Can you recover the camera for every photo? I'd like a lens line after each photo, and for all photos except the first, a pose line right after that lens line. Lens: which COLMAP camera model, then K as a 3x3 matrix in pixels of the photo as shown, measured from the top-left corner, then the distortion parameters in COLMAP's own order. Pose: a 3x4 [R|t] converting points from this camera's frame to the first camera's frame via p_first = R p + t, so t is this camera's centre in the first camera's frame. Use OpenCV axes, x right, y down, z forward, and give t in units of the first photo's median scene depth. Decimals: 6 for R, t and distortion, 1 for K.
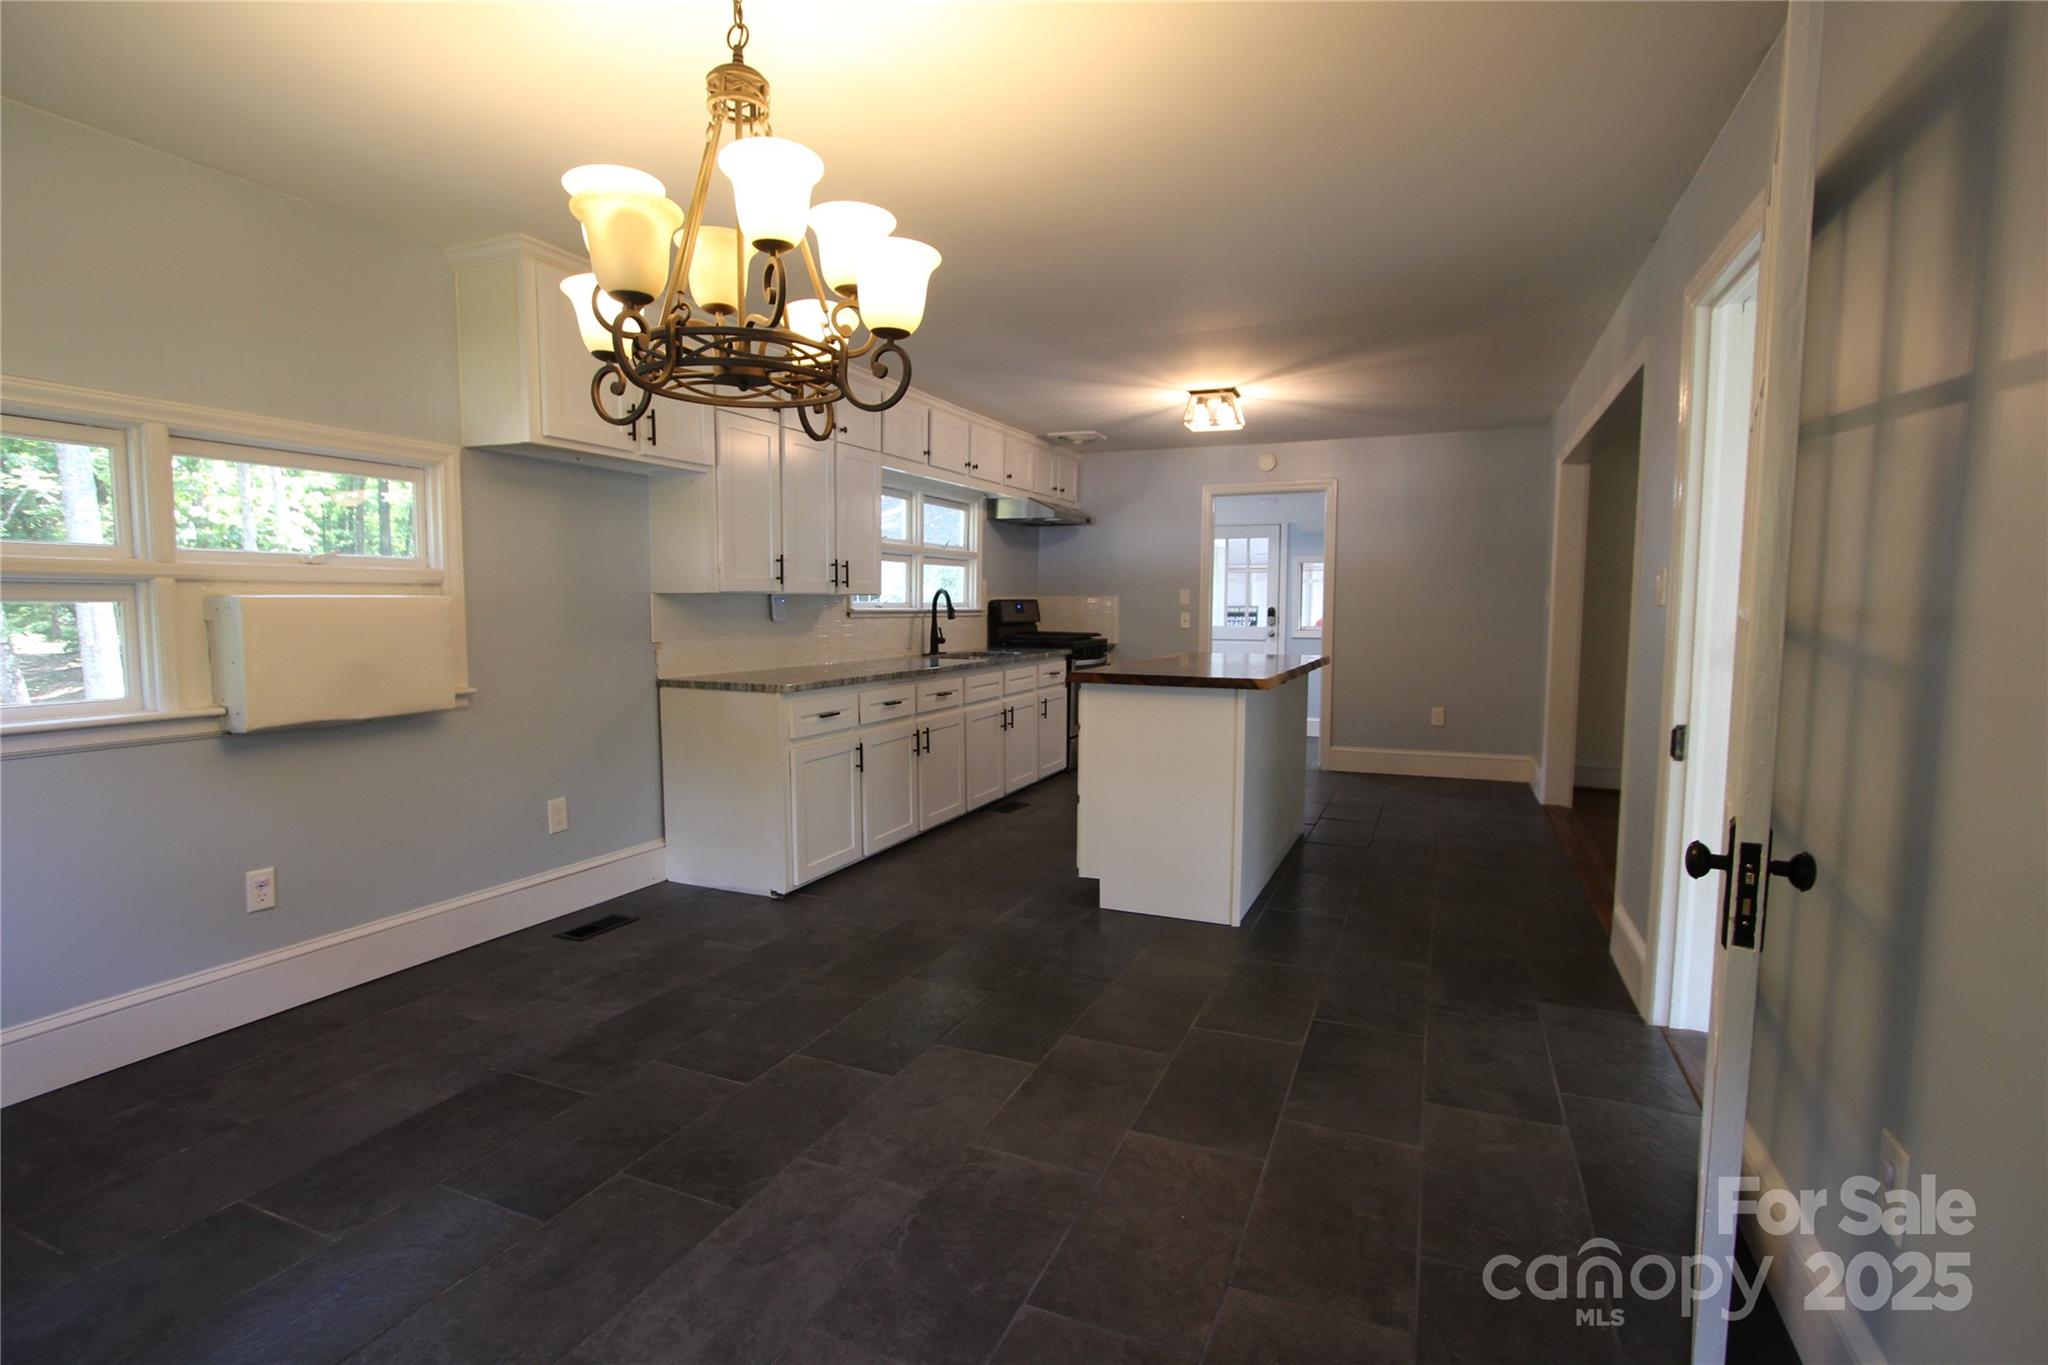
lens RADIAL K [[898.4, 0, 1020.2], [0, 898.4, 662.1], [0, 0, 1]] dist [0.000108, -0.000005]
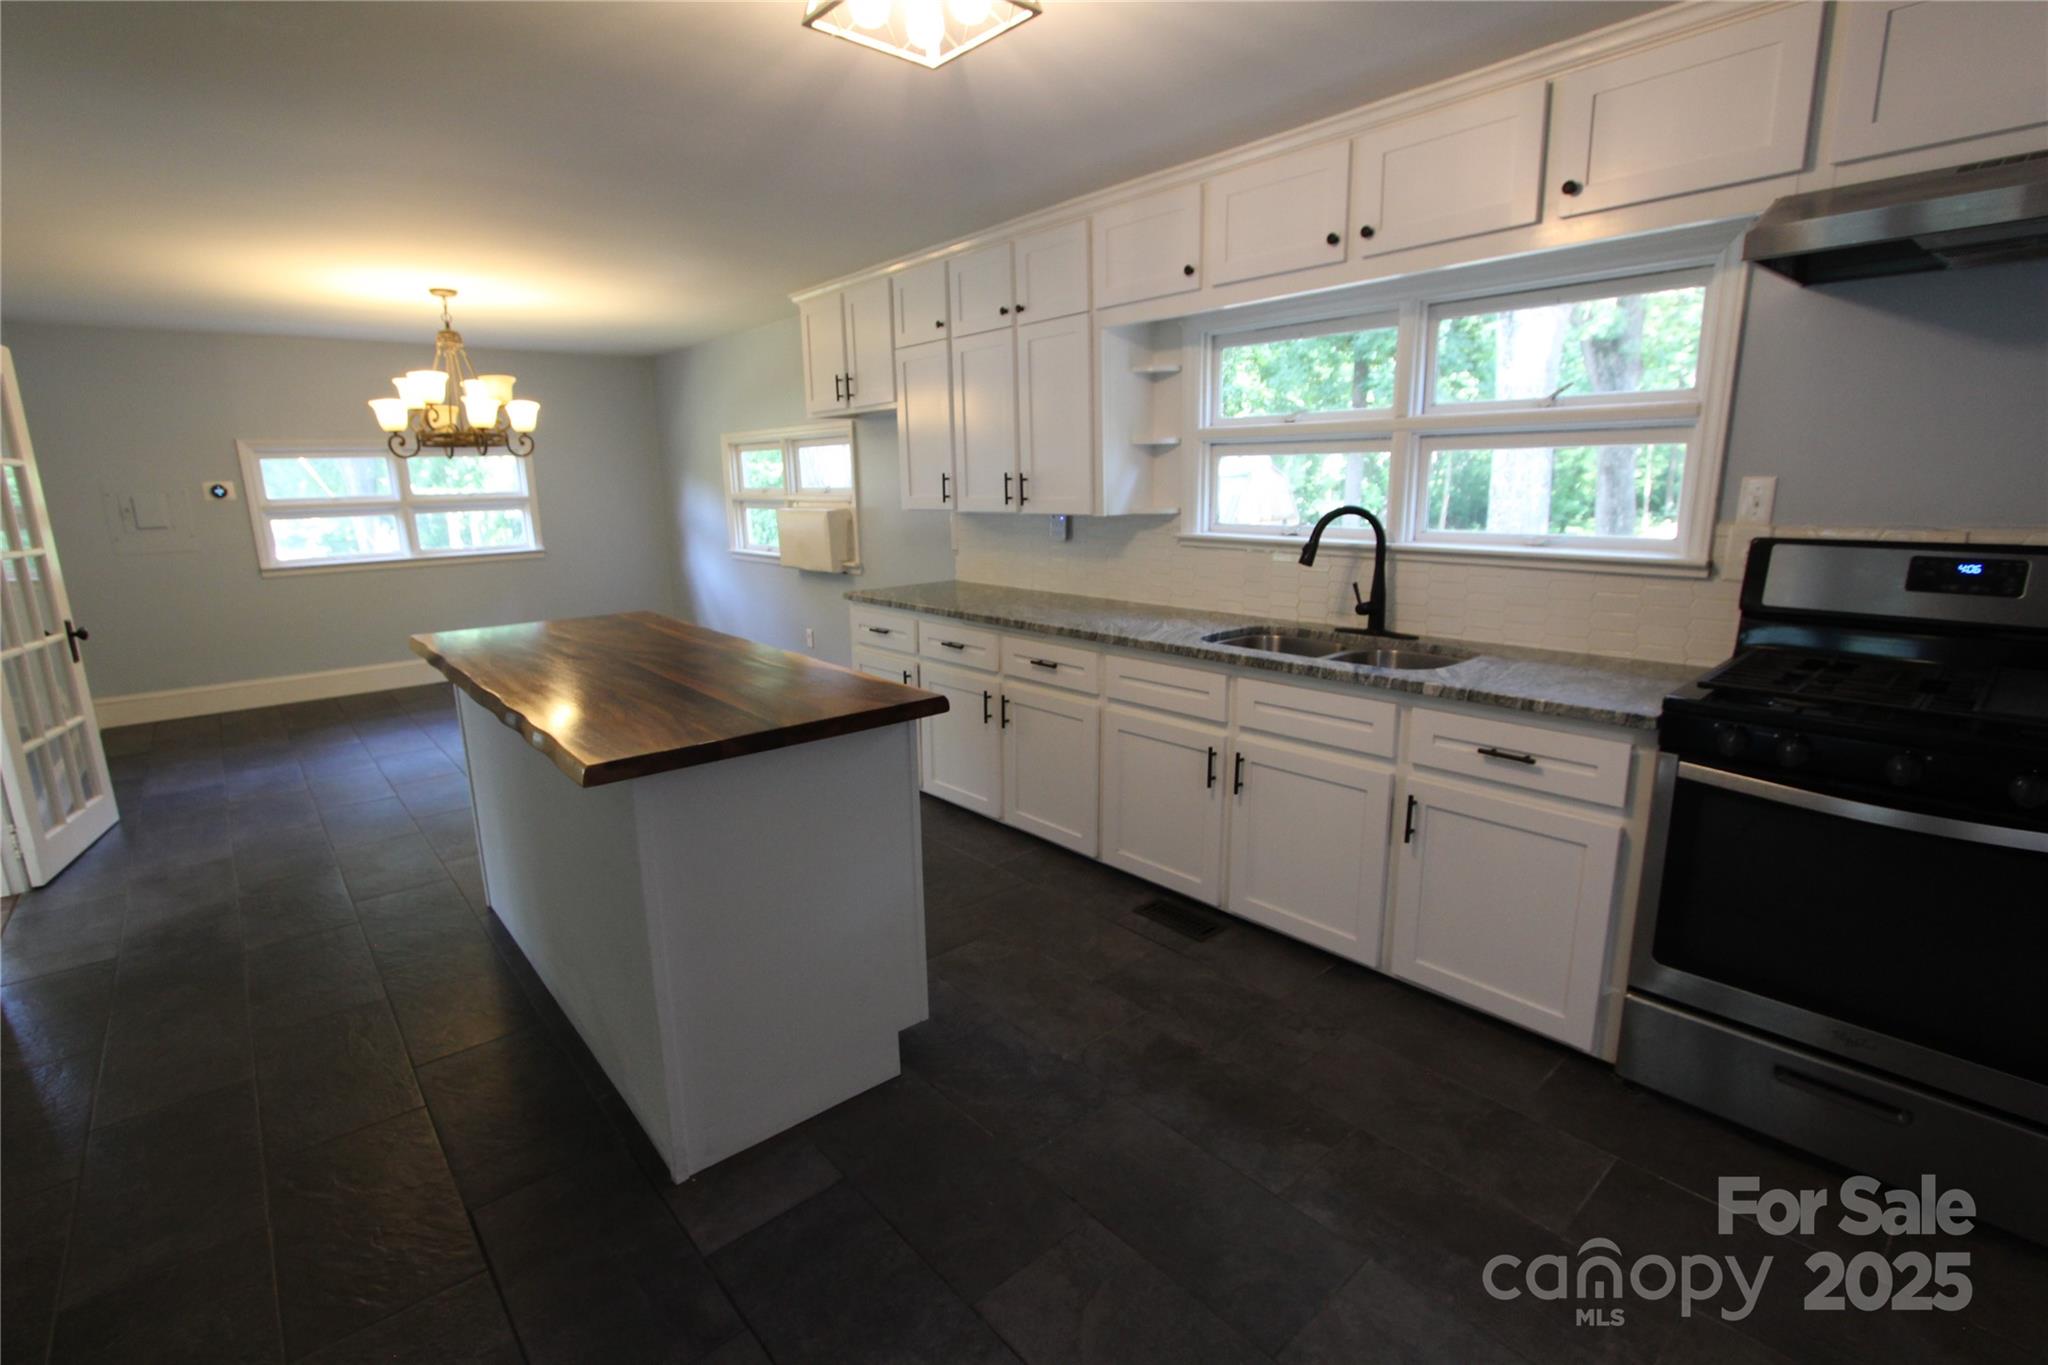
lens RADIAL K [[983.8, 0, 1024.0], [0, 983.8, 682.5], [0, 0, 1]] dist [-0.026496, -0.000021]
pose [[-0.426805, 0.163472, -0.889446, 0.628180], [-0.067309, 0.975056, 0.211505, -0.115135], [0.901835, 0.150140, -0.405156, 1.378125]]
